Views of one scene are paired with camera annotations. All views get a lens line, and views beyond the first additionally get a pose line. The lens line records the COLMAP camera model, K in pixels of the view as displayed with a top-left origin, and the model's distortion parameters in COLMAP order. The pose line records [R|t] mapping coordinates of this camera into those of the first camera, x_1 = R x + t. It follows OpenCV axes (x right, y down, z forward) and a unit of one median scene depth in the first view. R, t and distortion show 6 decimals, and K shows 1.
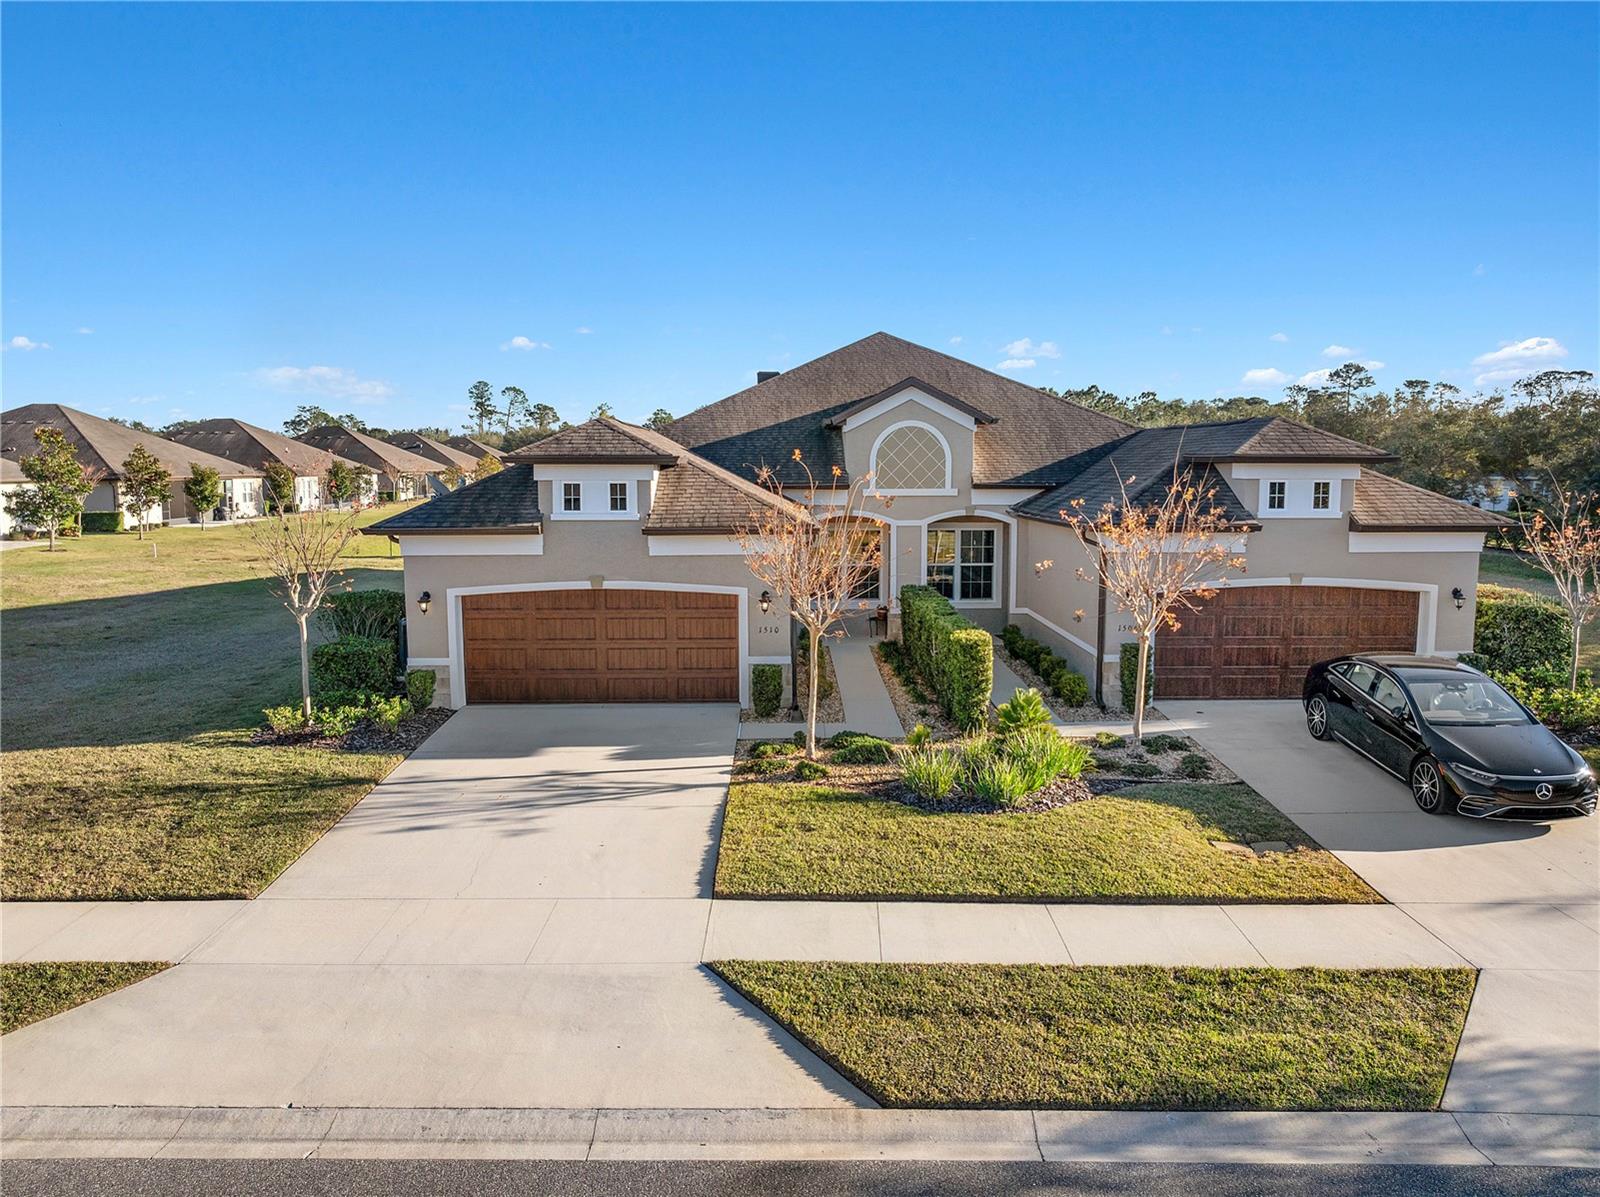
lens RADIAL K [[1127.4, 0, 797.5], [0, 1127.4, 585.5], [0, 0, 1]] dist [-0.031370, -0.009344]
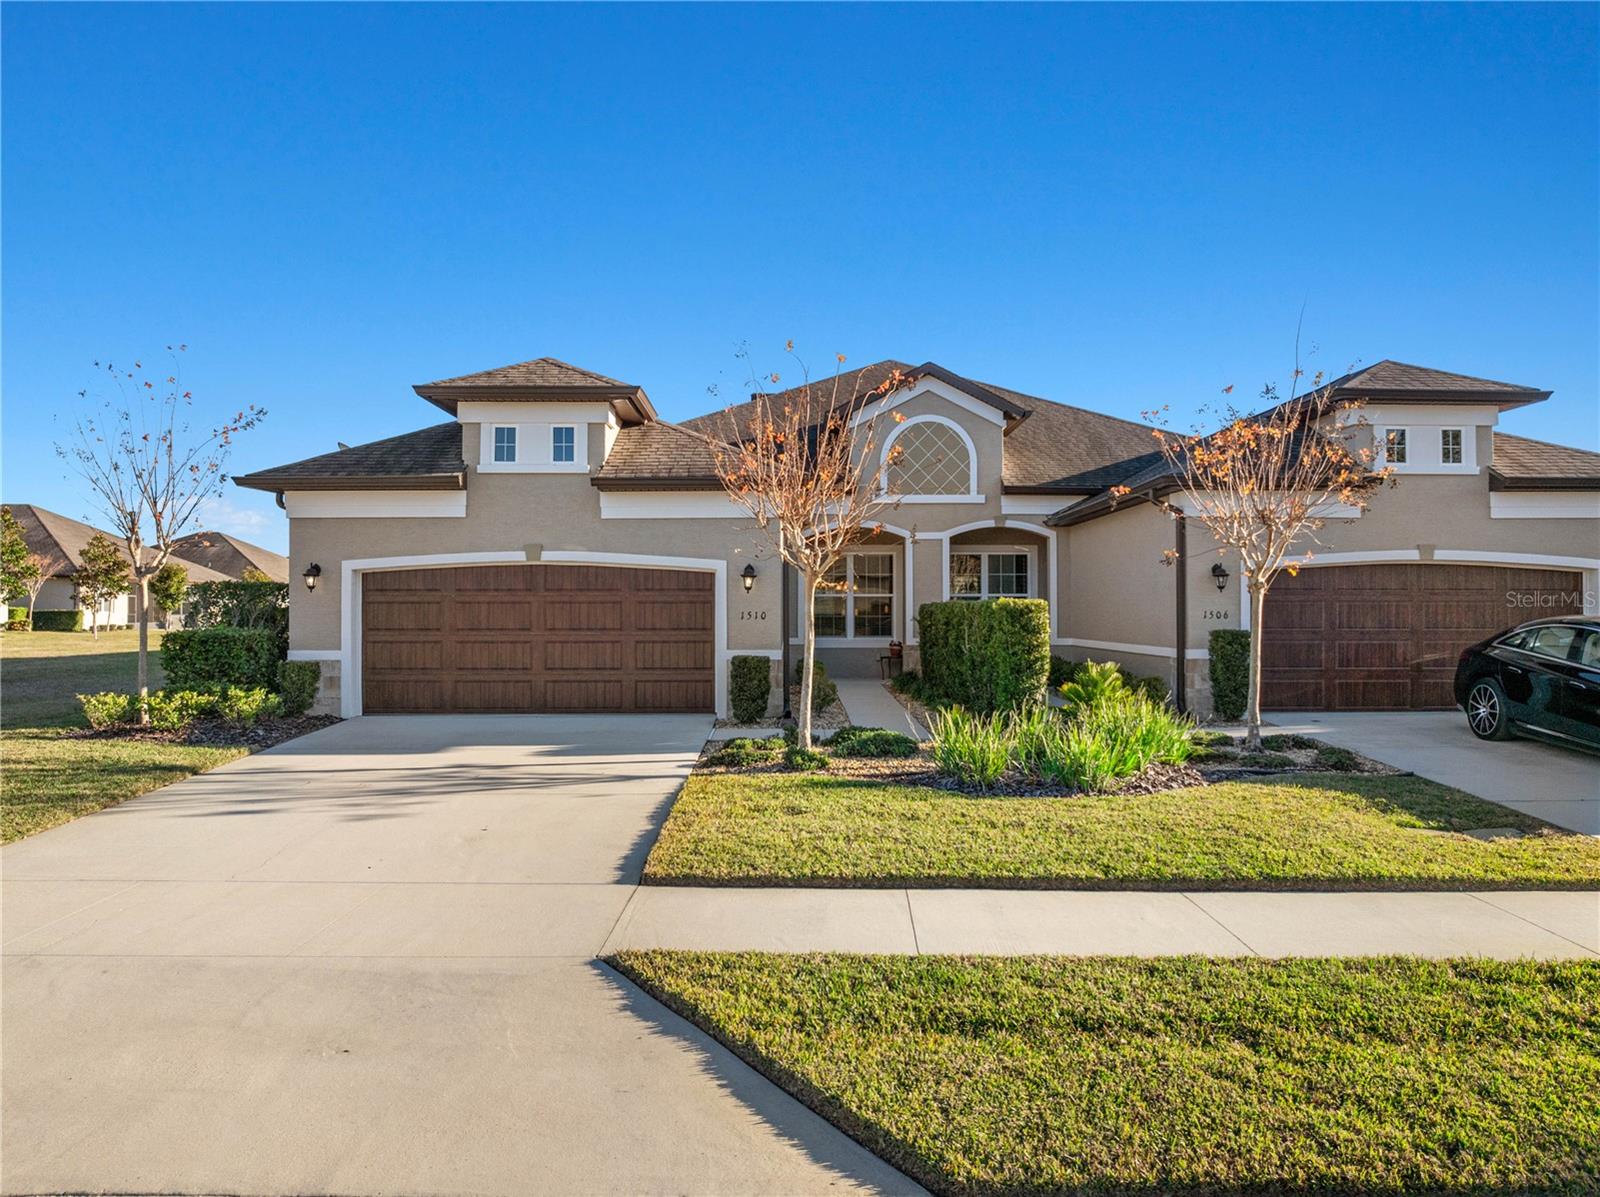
lens RADIAL K [[1131.9, 0, 797.5], [0, 1131.9, 587.9], [0, 0, 1]] dist [-0.044798, 0.012935]
pose [[0.999985, 0.001257, -0.005271, 0.010853], [-0.001934, 0.991455, -0.130435, 0.145993], [0.005062, 0.130443, 0.991443, 0.270610]]
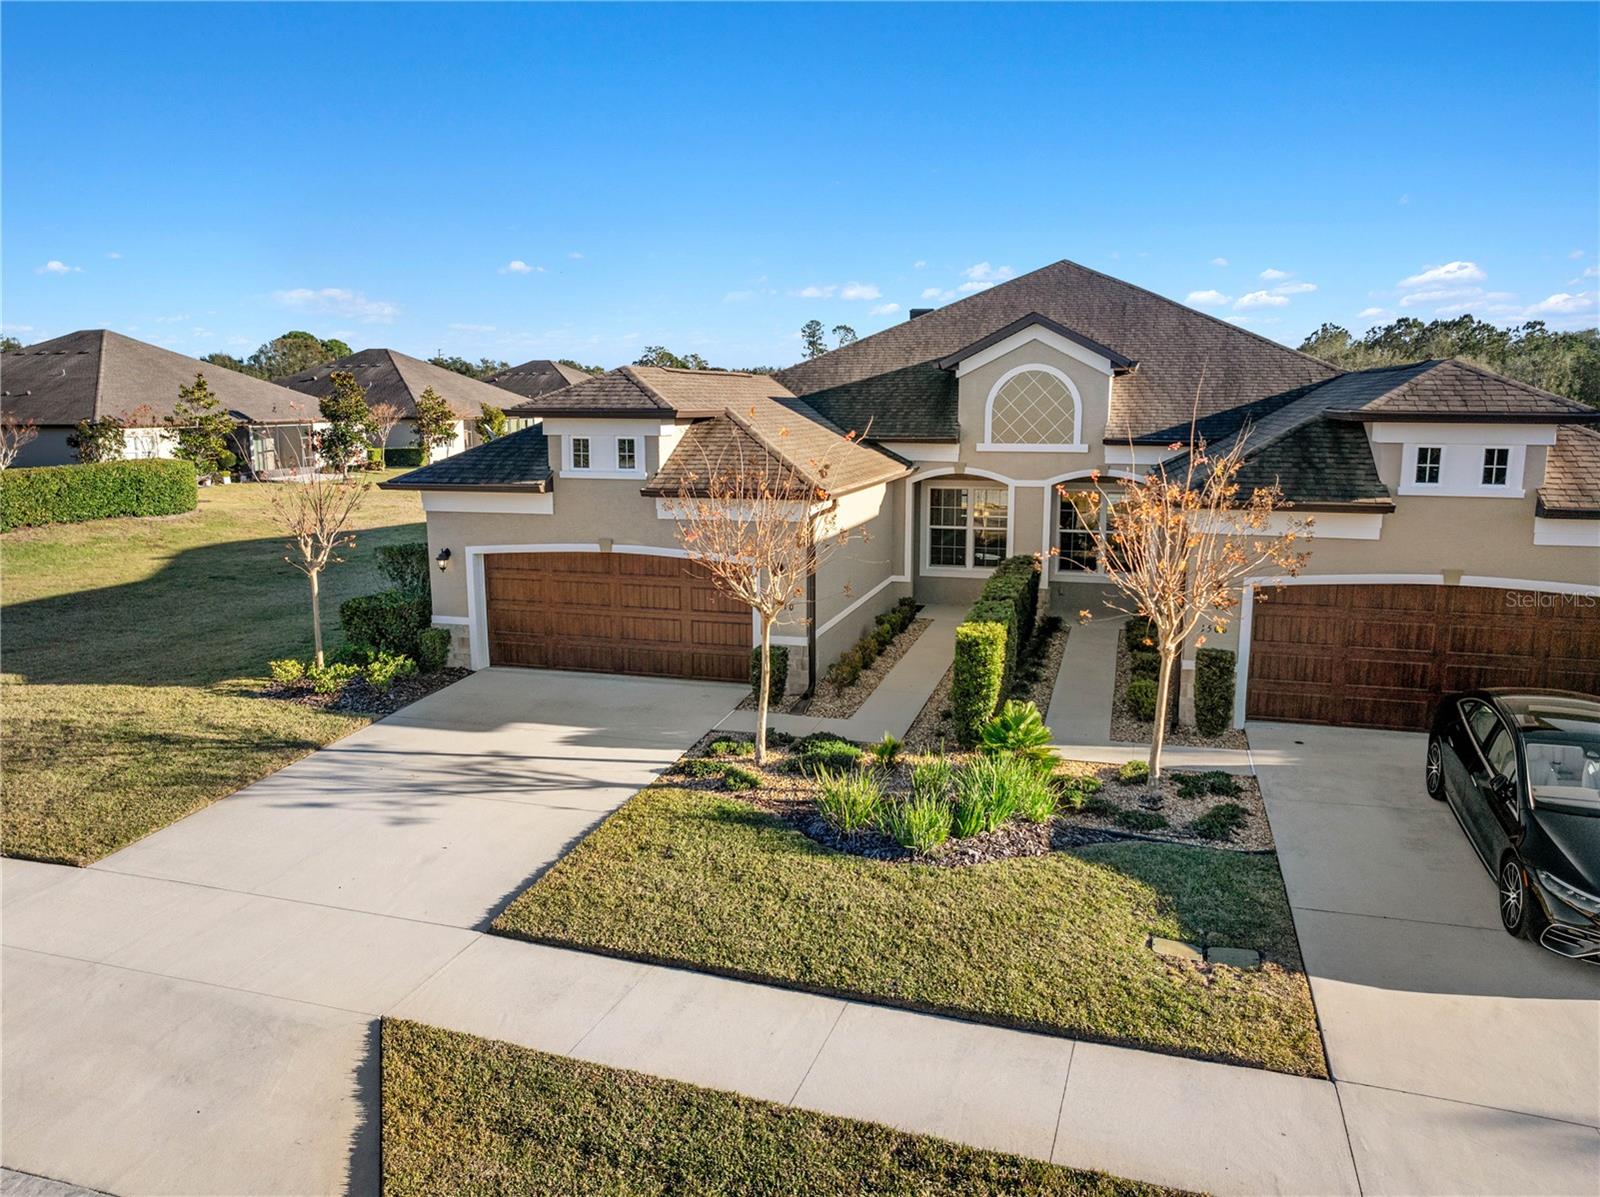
lens RADIAL K [[1127.4, 0, 797.5], [0, 1127.4, 585.5], [0, 0, 1]] dist [-0.031370, -0.009344]
pose [[0.954594, 0.048777, -0.293890, 0.294072], [-0.032528, 0.997673, 0.059927, -0.036824], [0.296129, -0.047646, 0.953959, 0.188593]]
